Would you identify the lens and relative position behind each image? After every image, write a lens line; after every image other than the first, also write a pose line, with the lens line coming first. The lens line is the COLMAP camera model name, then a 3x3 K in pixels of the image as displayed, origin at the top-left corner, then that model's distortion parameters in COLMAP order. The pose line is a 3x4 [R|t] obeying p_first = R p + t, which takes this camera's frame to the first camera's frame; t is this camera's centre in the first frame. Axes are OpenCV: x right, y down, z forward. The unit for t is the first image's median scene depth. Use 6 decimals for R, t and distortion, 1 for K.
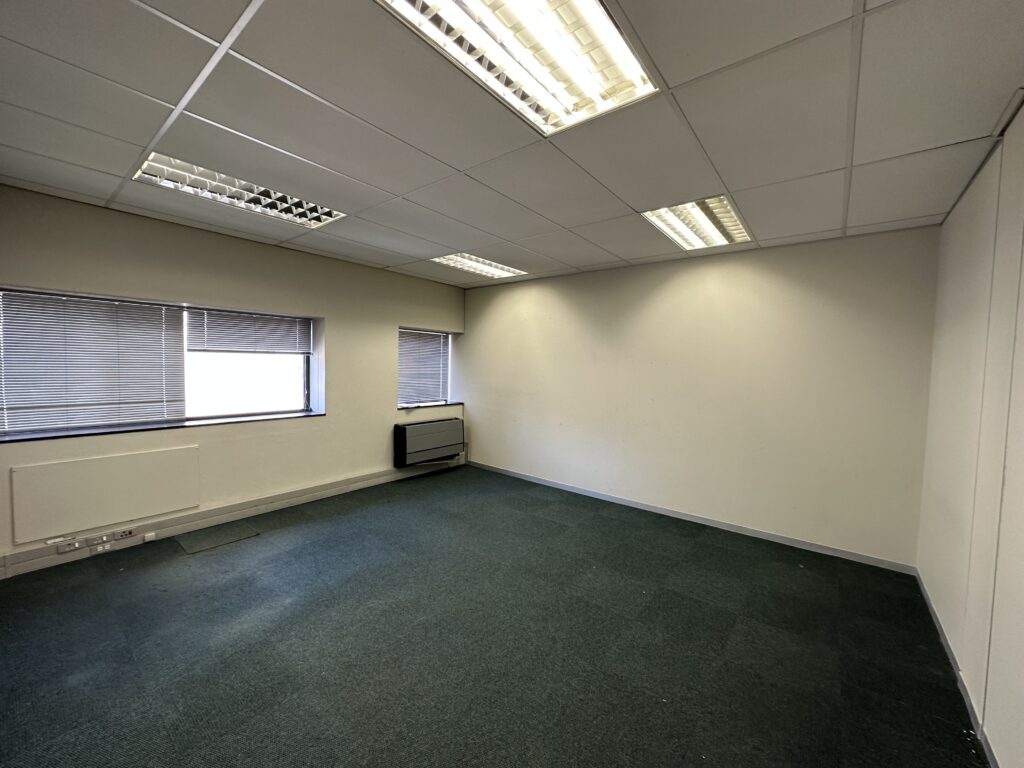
lens RADIAL K [[403.7, 0, 510.7], [0, 403.7, 386.6], [0, 0, 1]] dist [-0.001835, -0.000445]
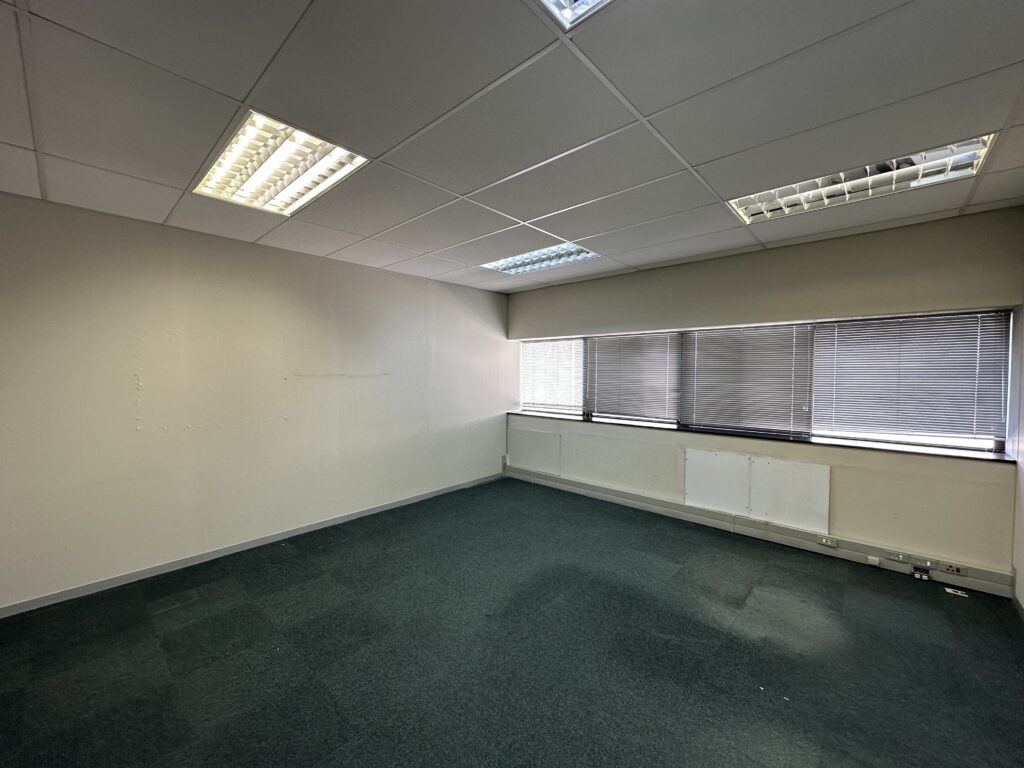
lens RADIAL K [[403.7, 0, 502.7], [0, 403.7, 387.0], [0, 0, 1]] dist [-0.001835, -0.000445]
pose [[-0.073491, 0.012931, -0.997212, 3.013283], [-0.059636, 0.998070, 0.017337, -0.132925], [0.995511, 0.060744, -0.072578, 3.819037]]
